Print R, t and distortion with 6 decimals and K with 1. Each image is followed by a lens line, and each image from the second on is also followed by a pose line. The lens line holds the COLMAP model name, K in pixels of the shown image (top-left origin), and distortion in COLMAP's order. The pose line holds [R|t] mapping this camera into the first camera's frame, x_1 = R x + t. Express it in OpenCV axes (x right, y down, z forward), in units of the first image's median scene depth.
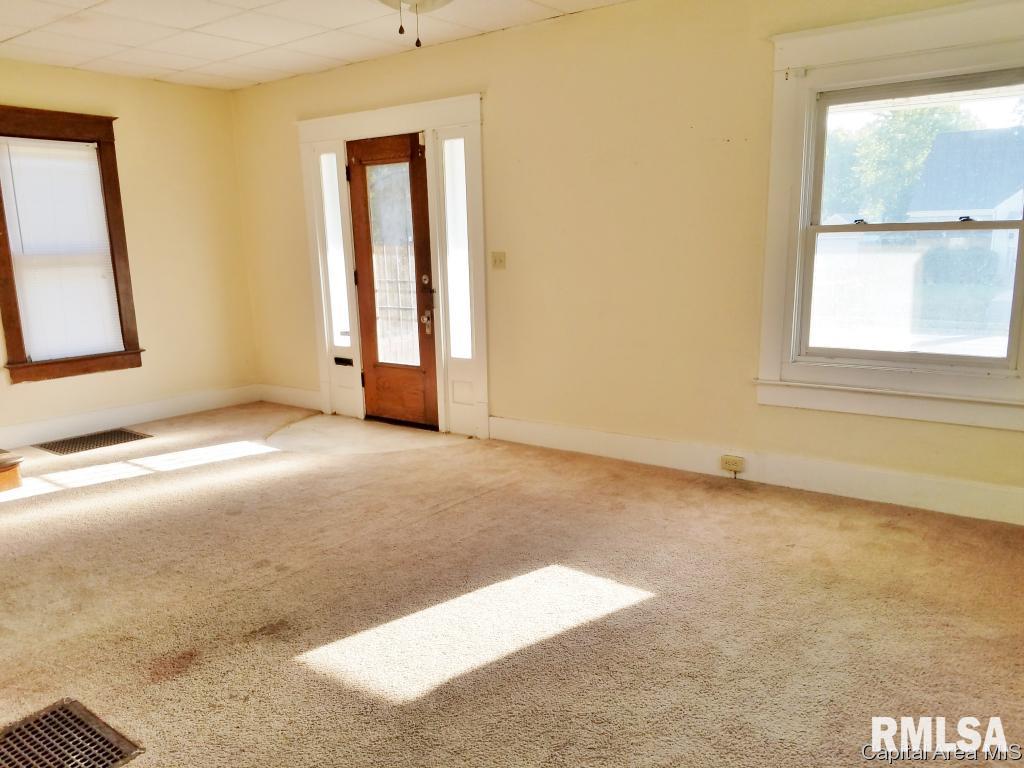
lens RADIAL K [[776.2, 0, 522.8], [0, 776.2, 389.0], [0, 0, 1]] dist [0.101311, -0.168855]
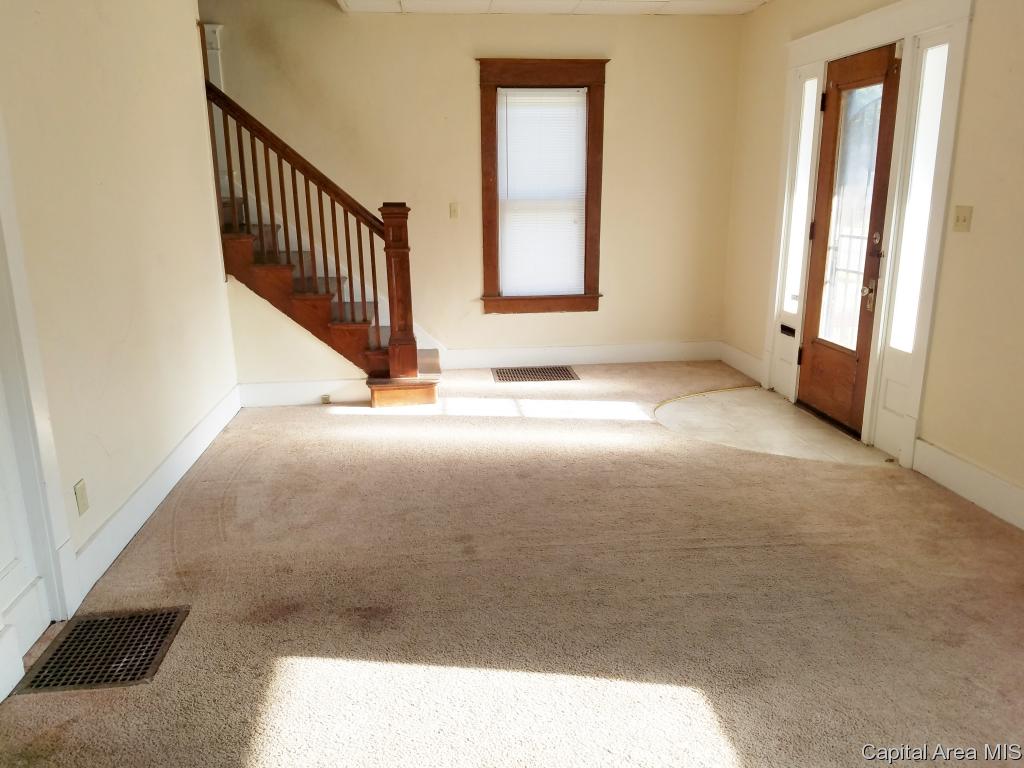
lens RADIAL K [[776.2, 0, 505.2], [0, 776.2, 395.3], [0, 0, 1]] dist [0.101311, -0.168855]
pose [[0.667383, 0.195889, -0.718490, 0.208097], [-0.131562, 0.980623, 0.145153, -0.056300], [0.733001, -0.002347, 0.680223, 0.232520]]
